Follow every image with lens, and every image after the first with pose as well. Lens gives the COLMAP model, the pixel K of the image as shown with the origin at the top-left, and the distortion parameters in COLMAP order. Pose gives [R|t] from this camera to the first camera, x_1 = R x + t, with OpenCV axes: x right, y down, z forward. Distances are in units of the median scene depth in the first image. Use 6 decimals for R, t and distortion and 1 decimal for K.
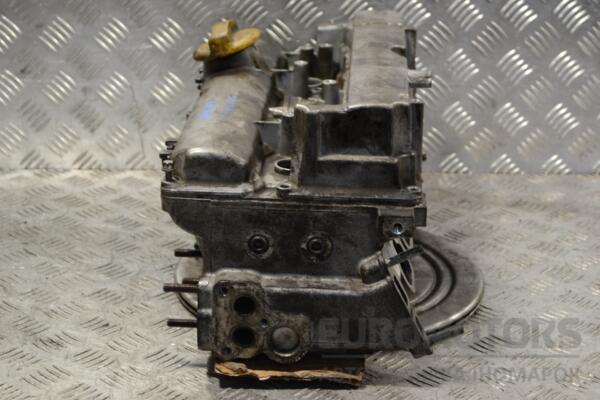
lens RADIAL K [[1356.6, 0, 299.5], [0, 1356.6, 200.4], [0, 0, 1]] dist [-0.042284, 0.000000]
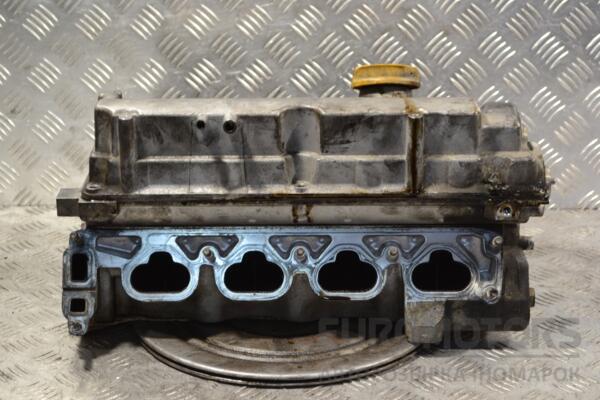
lens RADIAL K [[1356.6, 0, 303.3], [0, 1356.6, 196.0], [0, 0, 1]] dist [-0.042284, 0.000000]
pose [[0.996886, -0.002775, -0.078811, 0.098252], [0.000716, 0.999658, -0.026138, -0.003615], [0.078856, 0.026001, 0.996547, -0.011538]]
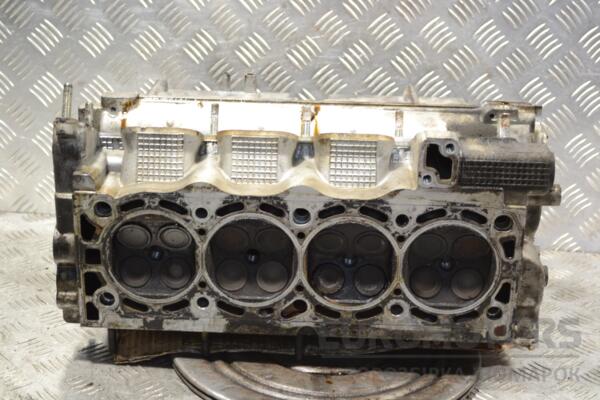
lens RADIAL K [[1055.9, 0, 298.0], [0, 1055.9, 201.3], [0, 0, 1]] dist [-0.042723, 0.000000]
pose [[0.994497, 0.060771, -0.085336, 0.054083], [-0.062988, 0.997737, -0.023528, -0.026803], [0.083713, 0.028774, 0.996074, 0.186121]]
